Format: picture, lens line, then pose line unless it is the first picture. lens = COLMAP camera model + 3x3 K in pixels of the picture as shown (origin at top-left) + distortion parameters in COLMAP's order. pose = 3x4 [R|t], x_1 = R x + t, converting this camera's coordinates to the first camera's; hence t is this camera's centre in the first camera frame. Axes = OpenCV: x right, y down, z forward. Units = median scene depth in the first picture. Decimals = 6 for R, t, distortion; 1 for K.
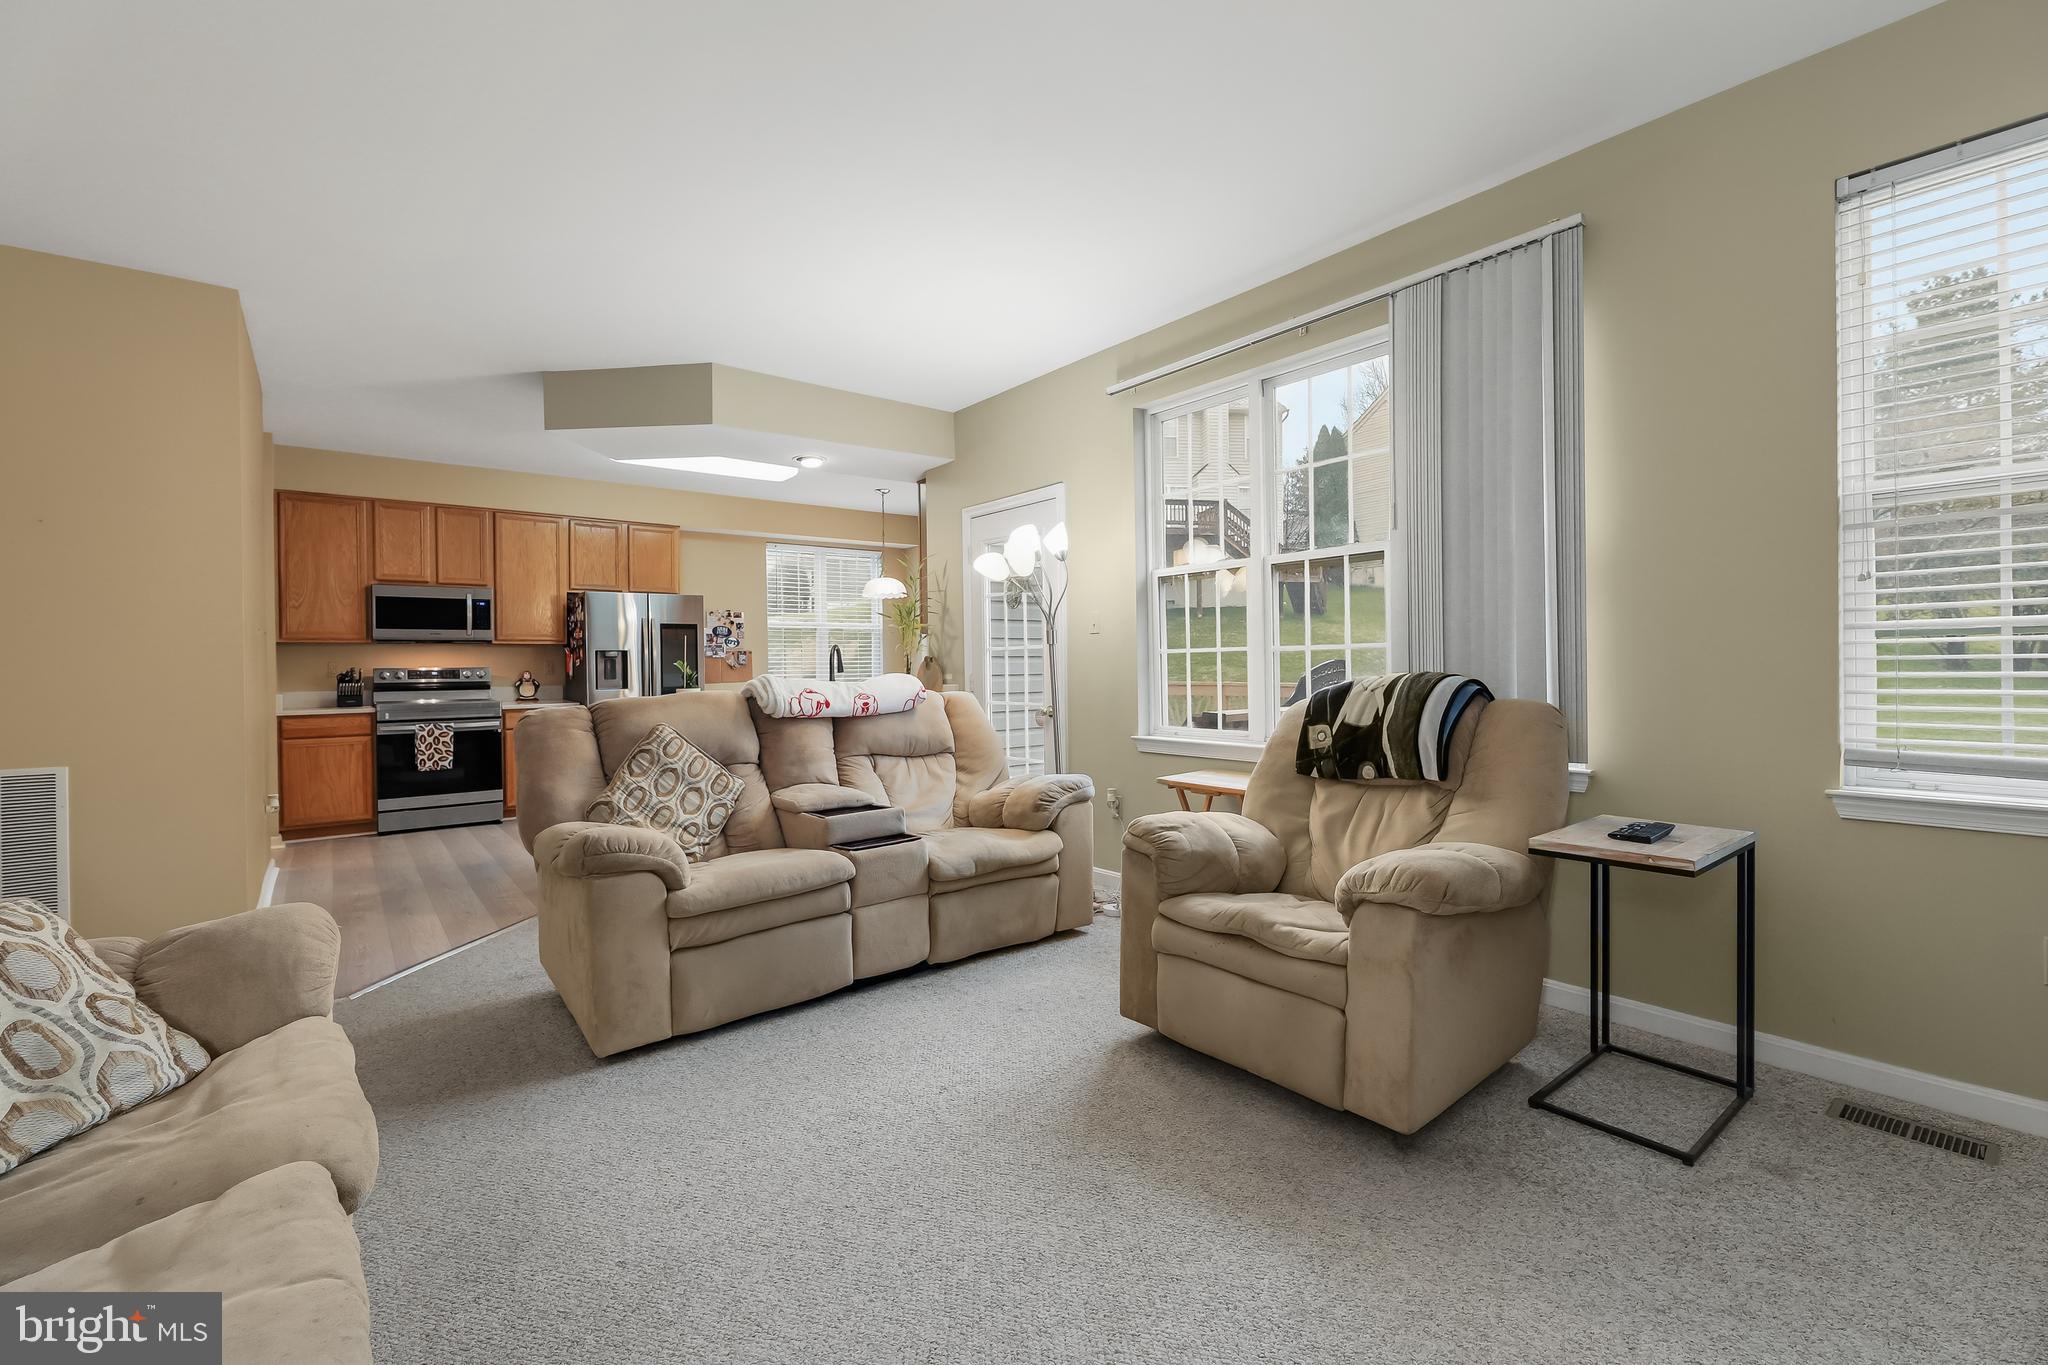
lens RADIAL K [[872.0, 0, 1021.5], [0, 872.0, 671.9], [0, 0, 1]] dist [-0.000311, -0.000003]
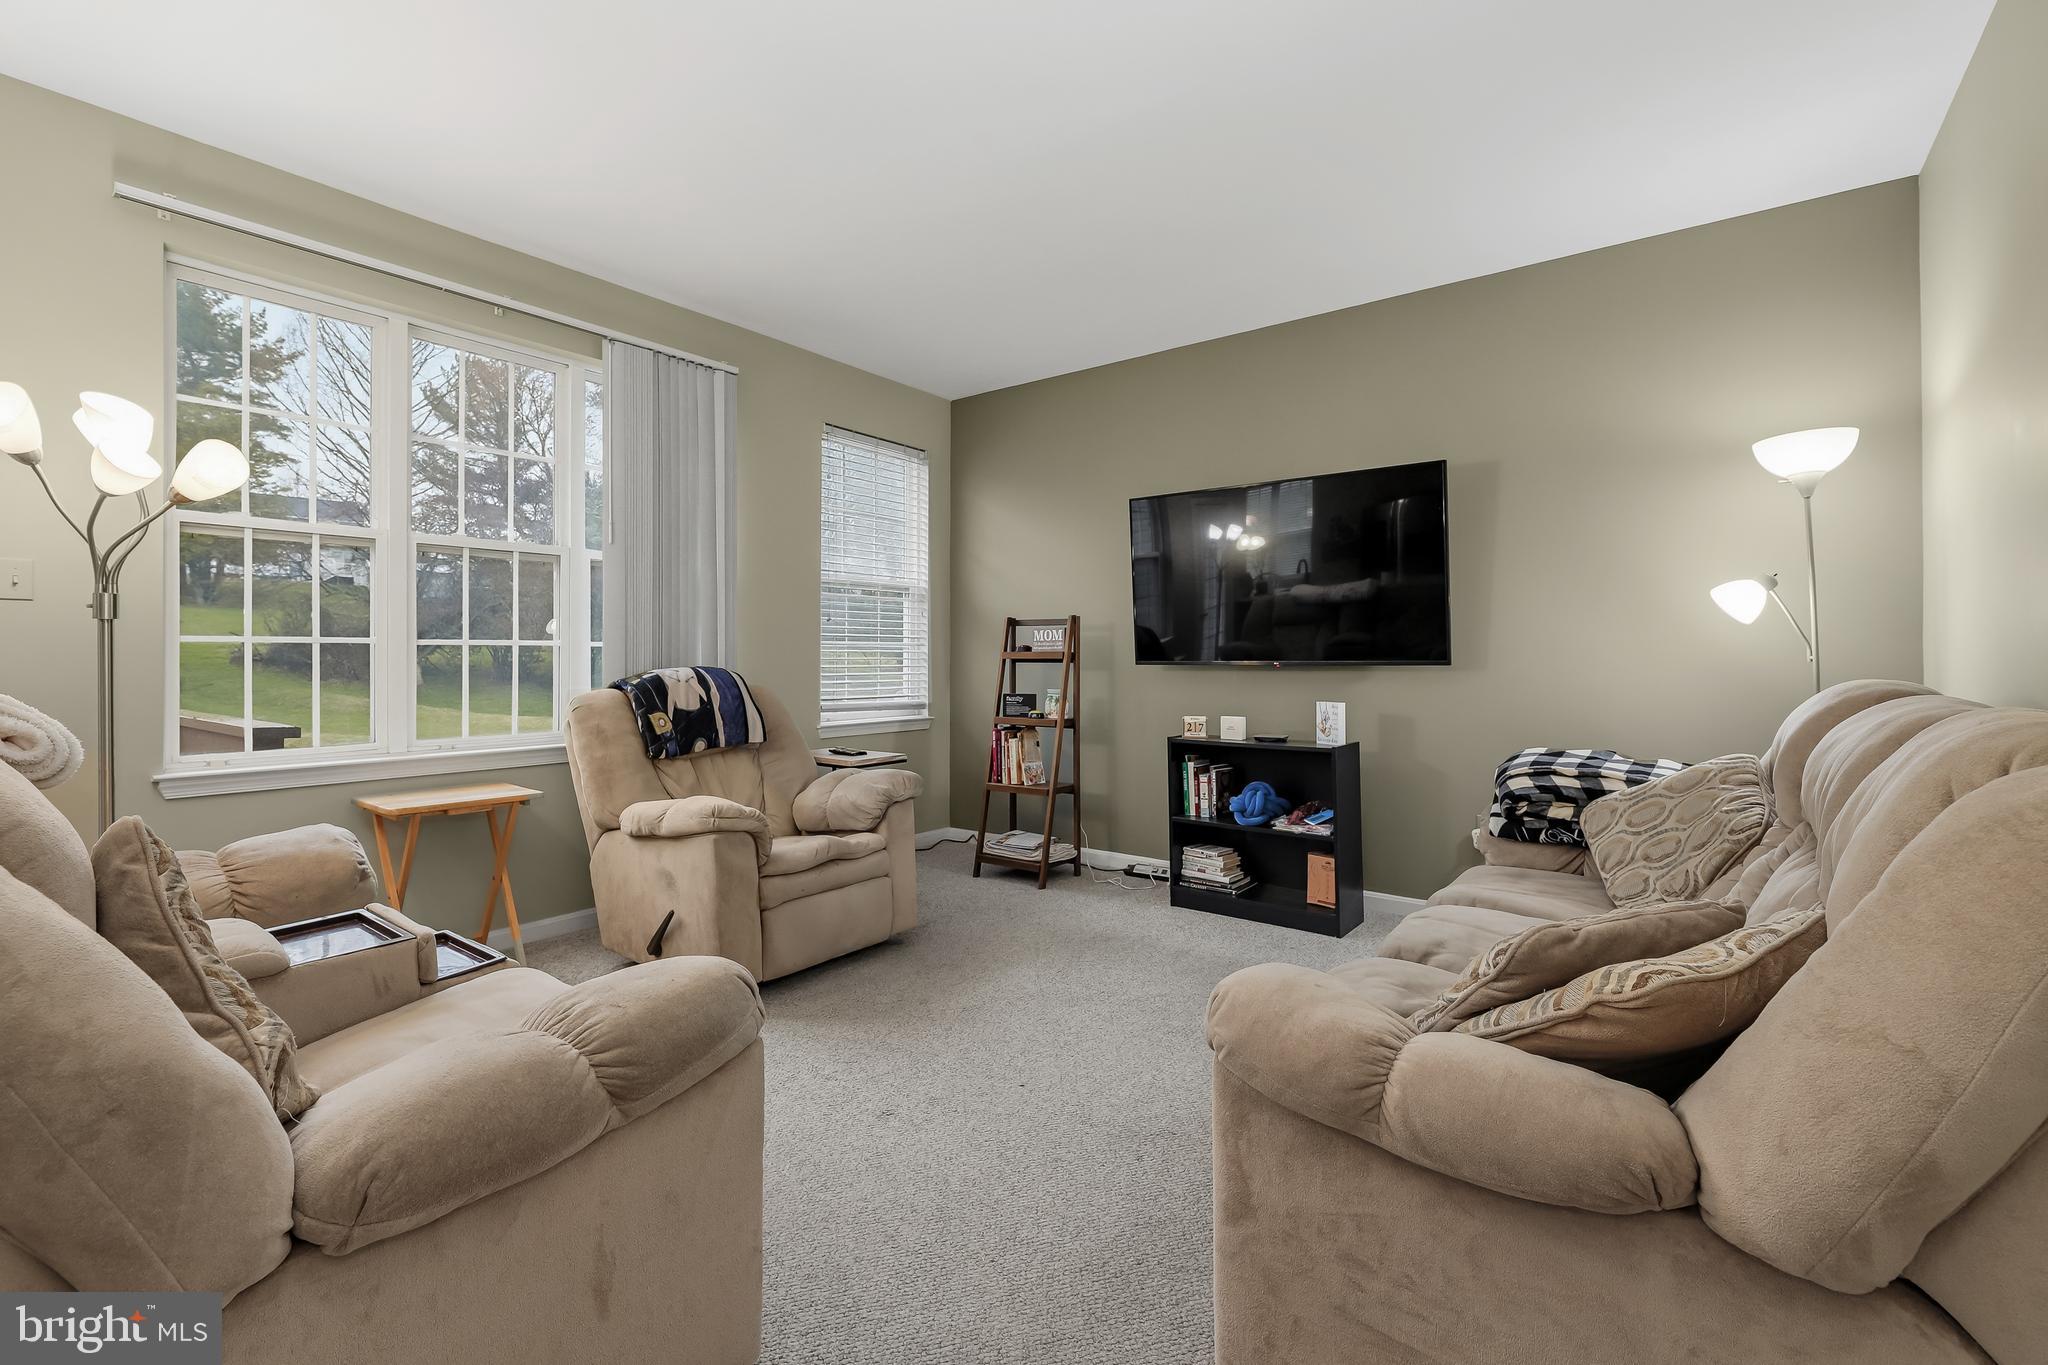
lens RADIAL K [[872.0, 0, 1027.2], [0, 872.0, 657.5], [0, 0, 1]] dist [-0.000311, -0.000003]
pose [[-0.242180, 0.011823, 0.970159, -0.900900], [0.009365, 0.999908, -0.009848, 0.003691], [-0.970186, 0.006700, -0.242268, 0.815289]]
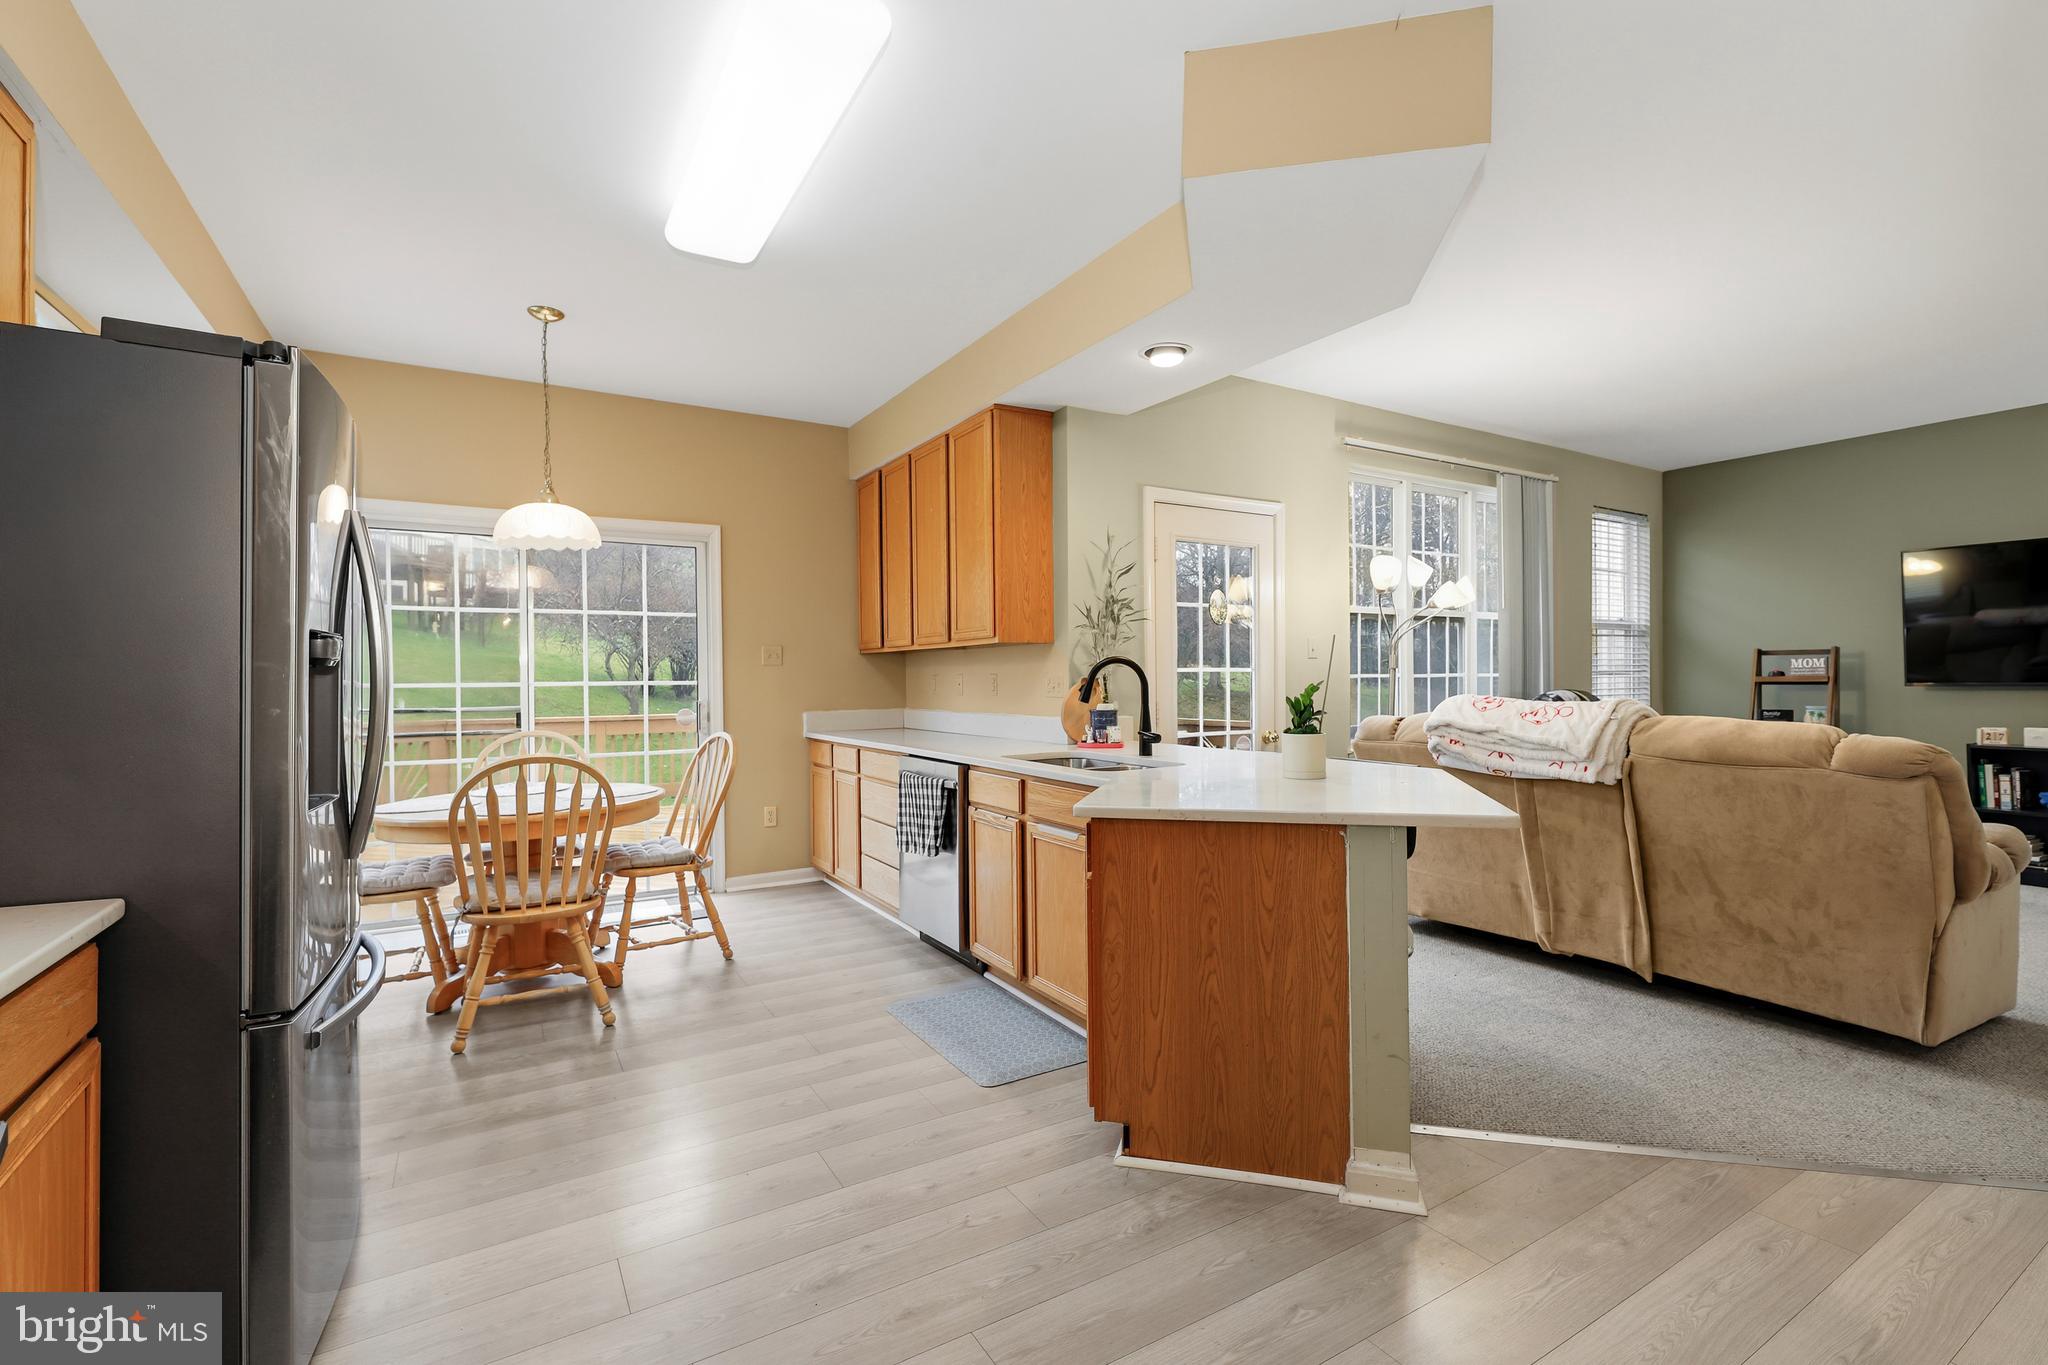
lens RADIAL K [[919.7, 0, 1016.9], [0, 919.7, 686.2], [0, 0, 1]] dist [0.002870, 0.000840]
pose [[0.121209, 0.001678, 0.992626, -1.650088], [0.014355, 0.999891, -0.003444, -0.017067], [-0.992523, 0.014666, 0.121172, 1.893687]]
